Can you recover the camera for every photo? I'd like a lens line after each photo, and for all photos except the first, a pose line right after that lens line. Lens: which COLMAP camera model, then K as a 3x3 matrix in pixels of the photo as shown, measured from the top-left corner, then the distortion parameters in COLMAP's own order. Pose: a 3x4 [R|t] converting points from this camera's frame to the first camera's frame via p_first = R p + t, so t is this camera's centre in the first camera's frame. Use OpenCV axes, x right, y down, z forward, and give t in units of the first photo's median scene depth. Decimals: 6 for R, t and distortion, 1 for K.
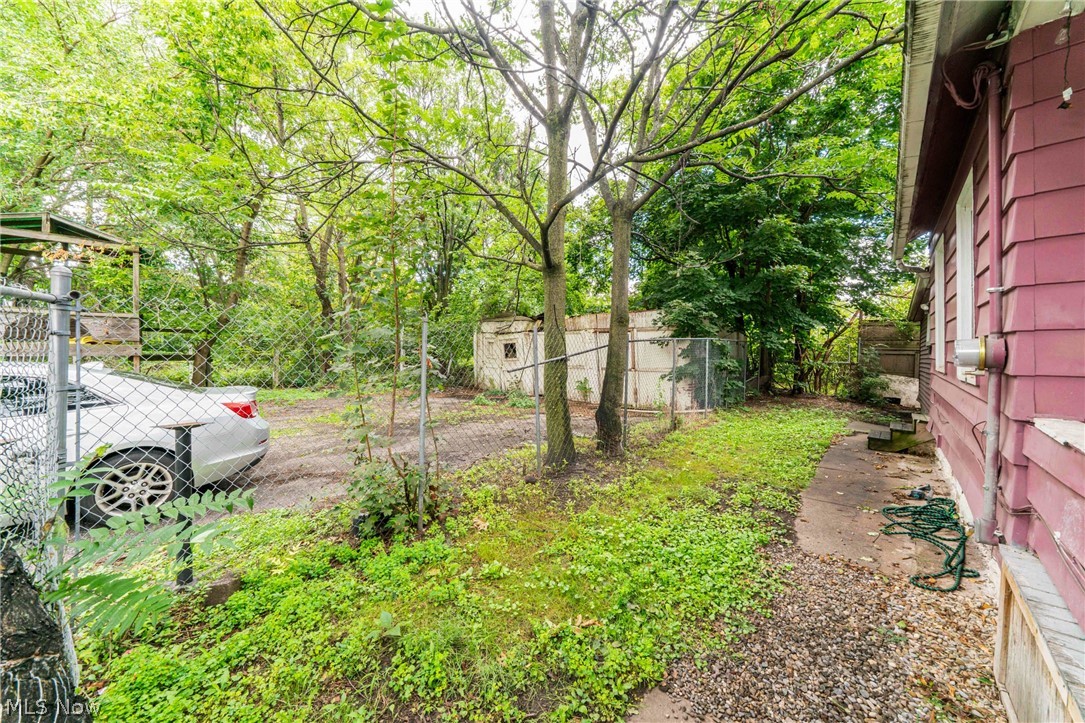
lens RADIAL K [[377.4, 0, 542.3], [0, 377.4, 352.8], [0, 0, 1]] dist [-0.001047, -0.000049]
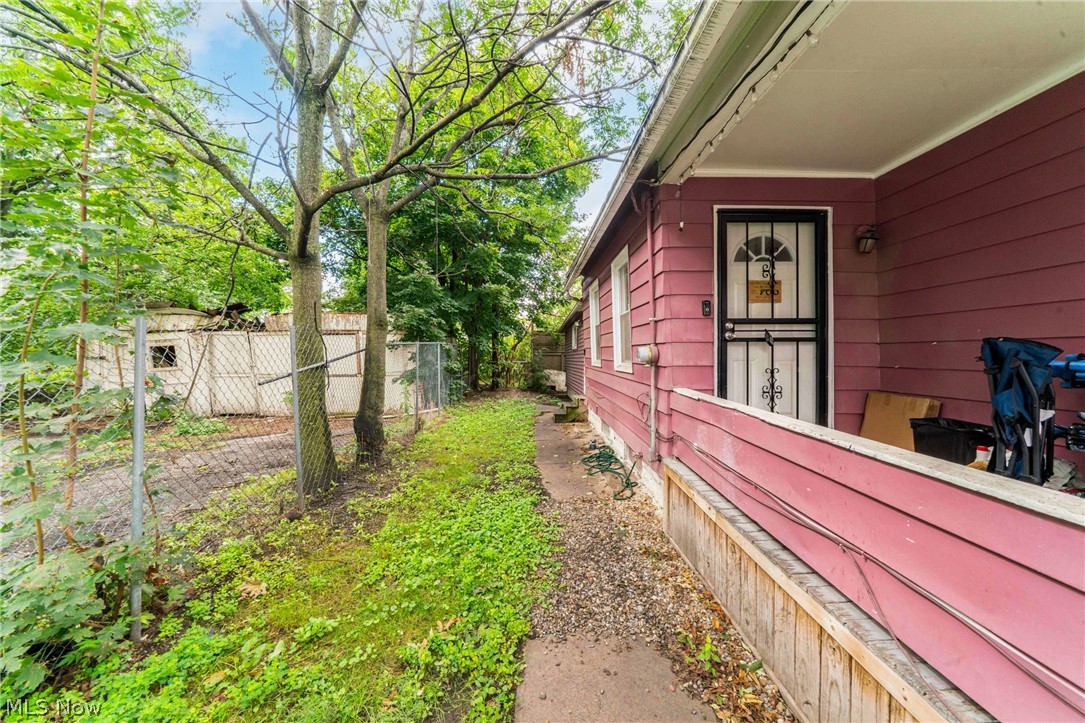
lens RADIAL K [[370.0, 0, 544.9], [0, 370.0, 349.3], [0, 0, 1]] dist [-0.000030, -0.000038]
pose [[0.715075, -0.000751, 0.699047, -0.215518], [0.013090, 0.999838, -0.012315, -0.004794], [-0.698925, 0.017957, 0.714969, 0.051249]]
